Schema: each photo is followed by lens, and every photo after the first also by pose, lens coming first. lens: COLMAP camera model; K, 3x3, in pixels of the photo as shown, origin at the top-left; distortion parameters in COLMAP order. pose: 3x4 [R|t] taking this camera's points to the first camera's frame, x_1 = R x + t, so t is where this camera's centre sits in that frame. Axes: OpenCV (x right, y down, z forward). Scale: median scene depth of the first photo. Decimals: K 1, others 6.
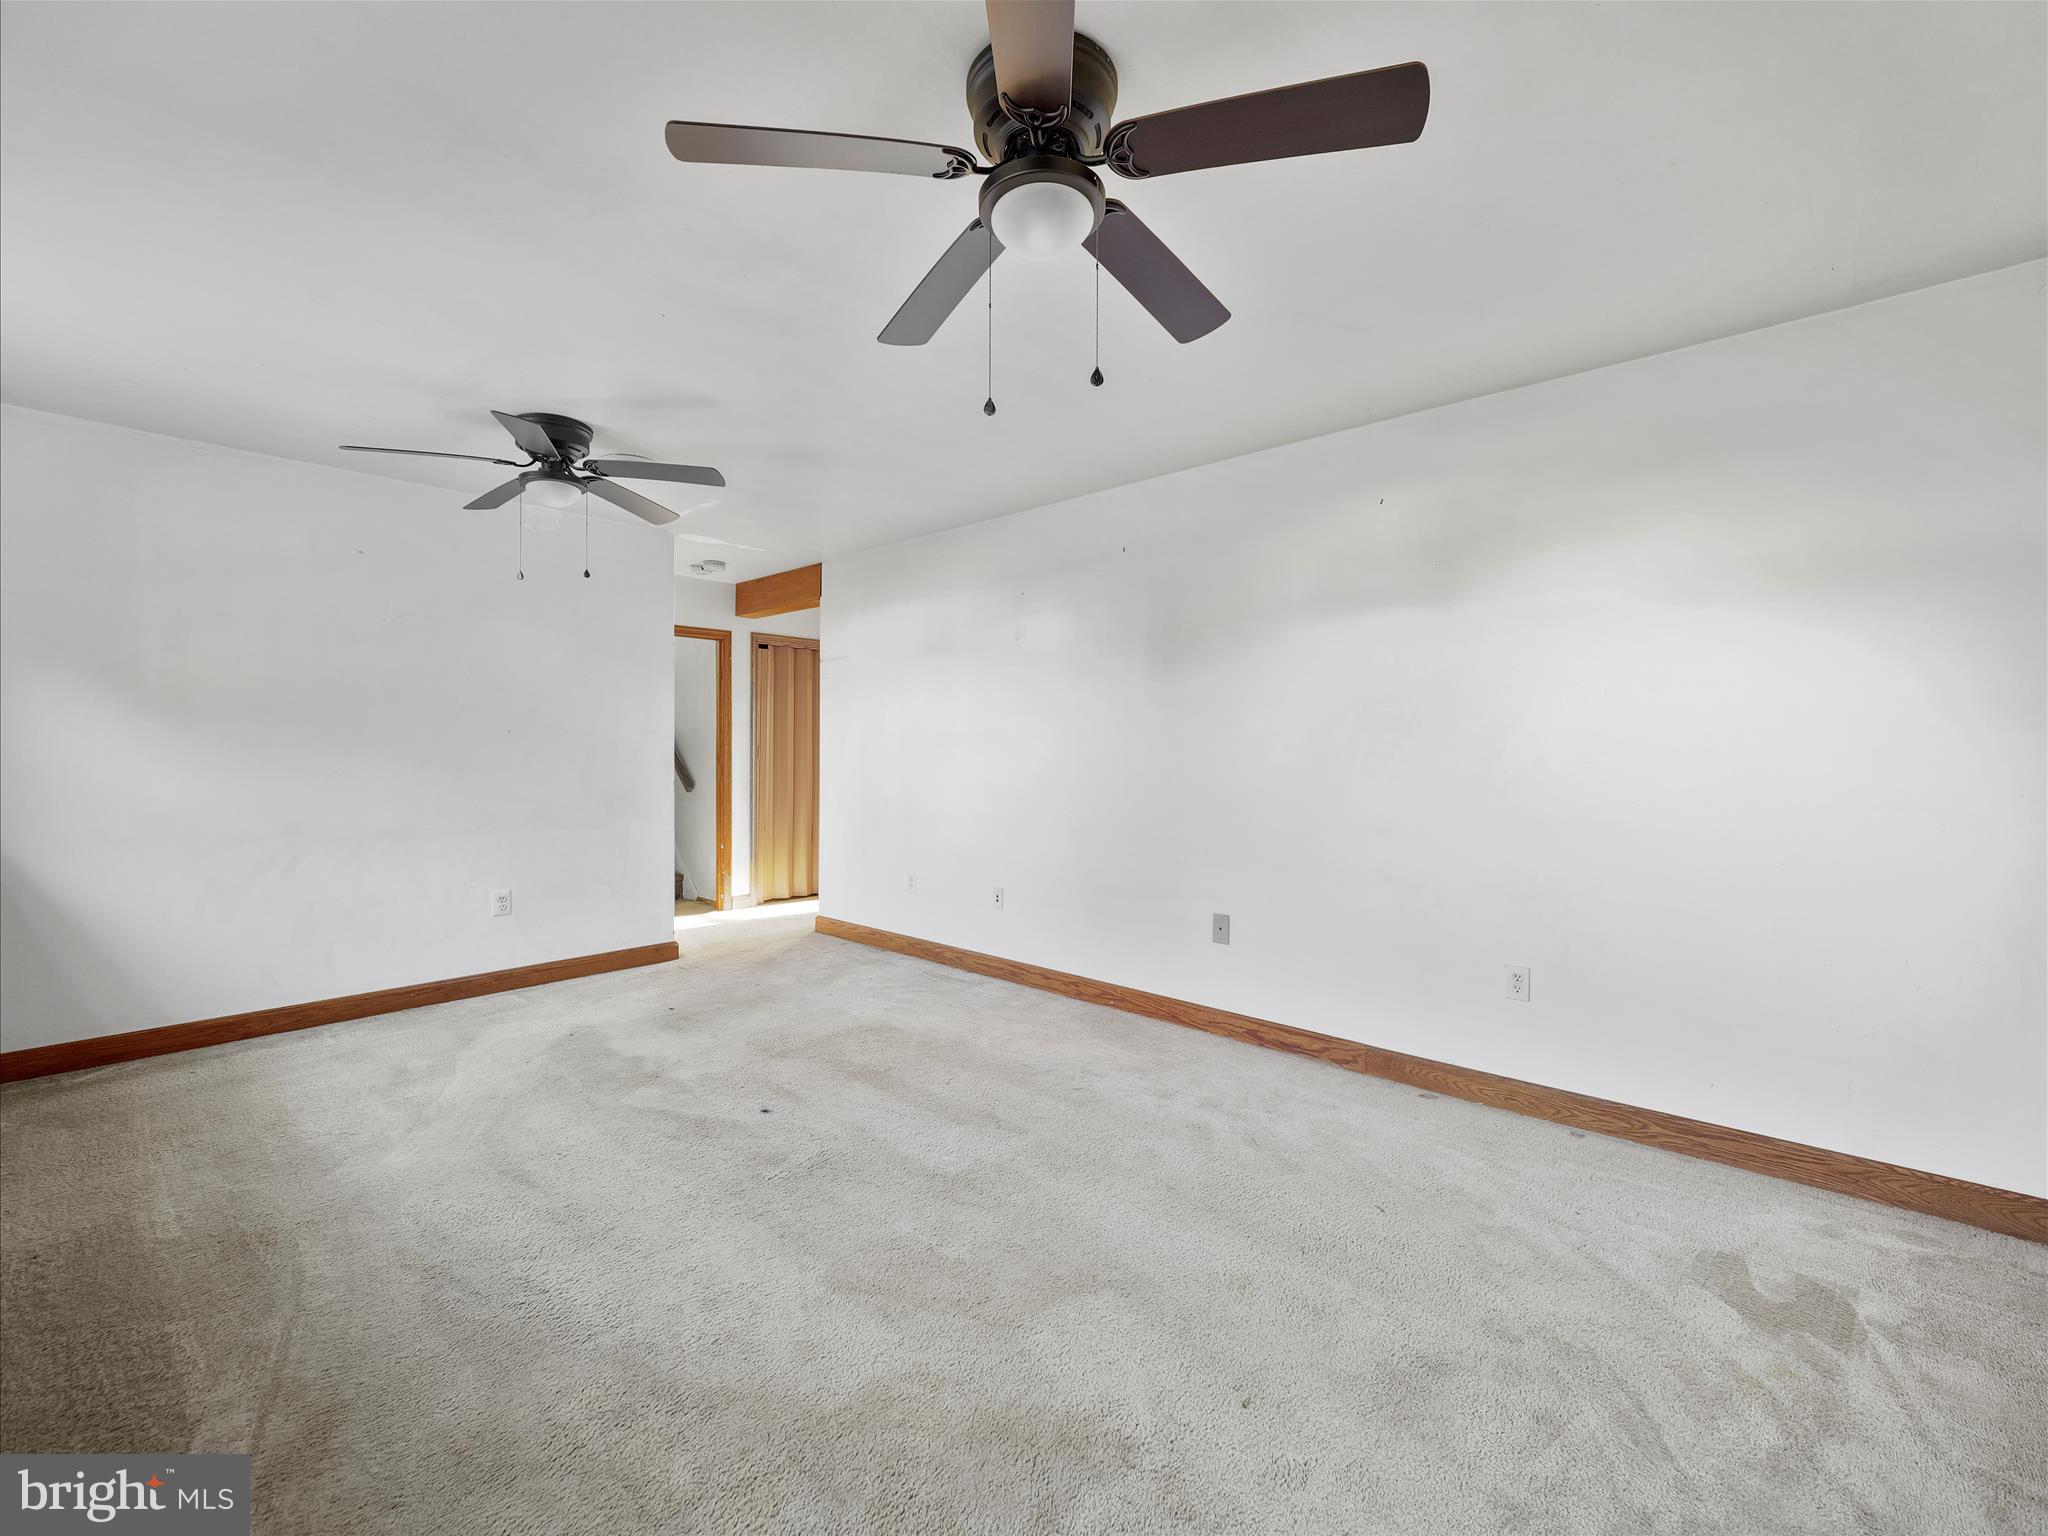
lens RADIAL K [[854.3, 0, 1024.0], [0, 854.3, 768.0], [0, 0, 1]] dist [0.000252, 0.000107]
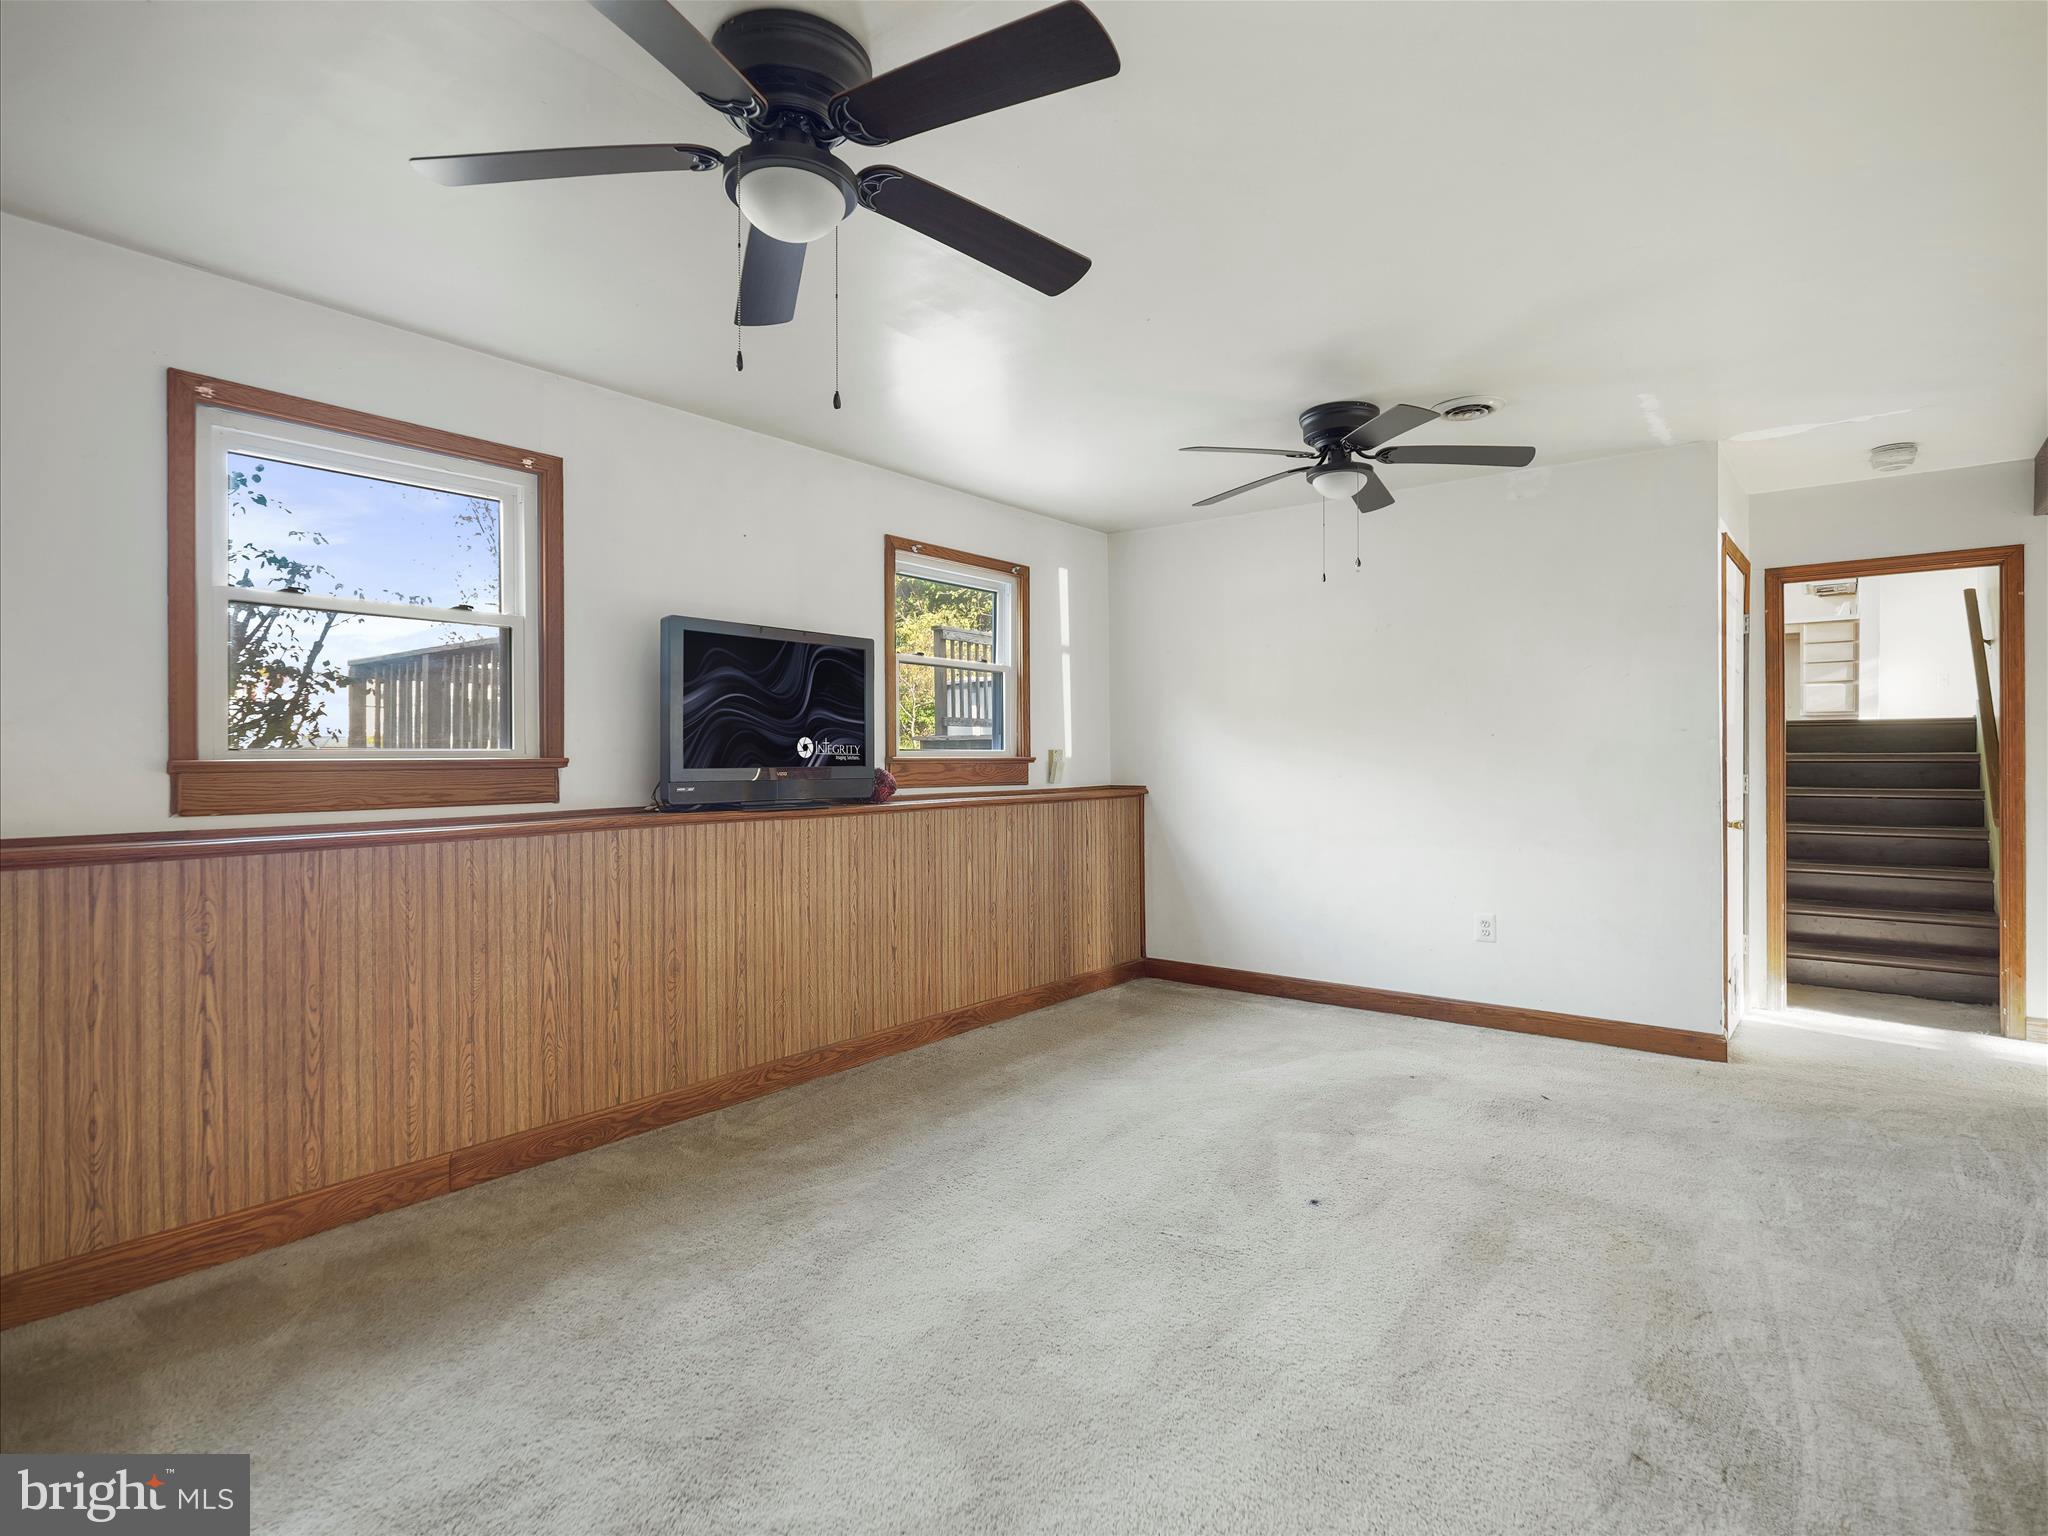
lens RADIAL K [[1052.0, 0, 1024.0], [0, 1052.0, 768.0], [0, 0, 1]] dist [0.027436, -0.000075]
pose [[0.087399, 0.008341, -0.996138, 0.595383], [-0.017047, 0.999831, 0.006876, -0.010638], [0.996027, 0.016381, 0.087527, 0.560249]]
